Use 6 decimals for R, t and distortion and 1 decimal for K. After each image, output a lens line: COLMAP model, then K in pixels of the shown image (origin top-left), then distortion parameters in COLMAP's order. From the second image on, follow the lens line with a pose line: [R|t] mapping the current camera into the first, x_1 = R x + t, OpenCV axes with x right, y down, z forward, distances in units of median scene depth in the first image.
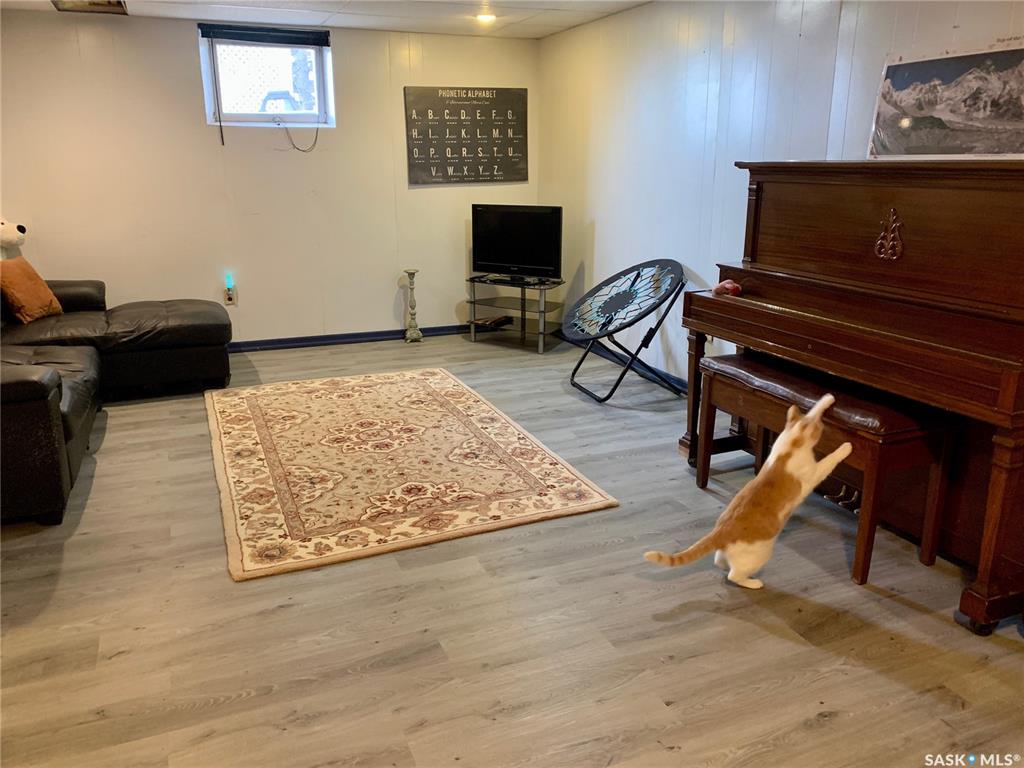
lens RADIAL K [[780.6, 0, 512.0], [0, 780.6, 384.0], [0, 0, 1]] dist [0.066799, -0.059589]
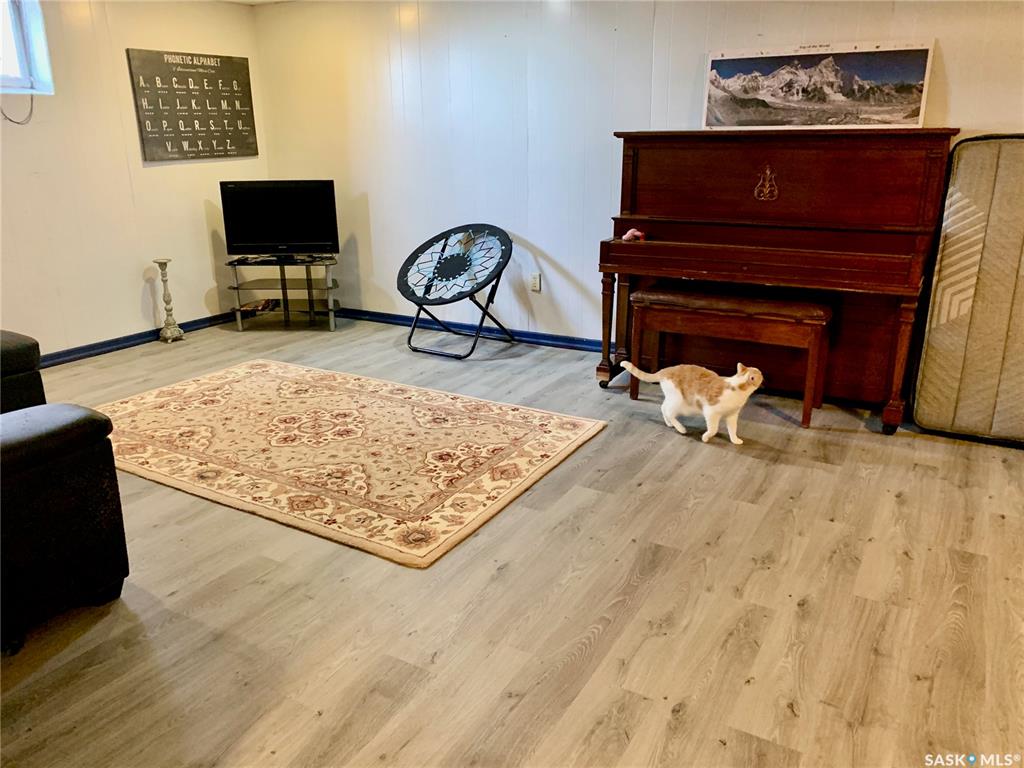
lens RADIAL K [[775.3, 0, 512.0], [0, 775.3, 384.0], [0, 0, 1]] dist [0.083191, -0.153768]
pose [[0.800264, -0.187335, 0.569634, -0.512672], [0.171637, 0.981763, 0.081743, -0.021258], [-0.574559, 0.032354, 0.817823, 0.096212]]
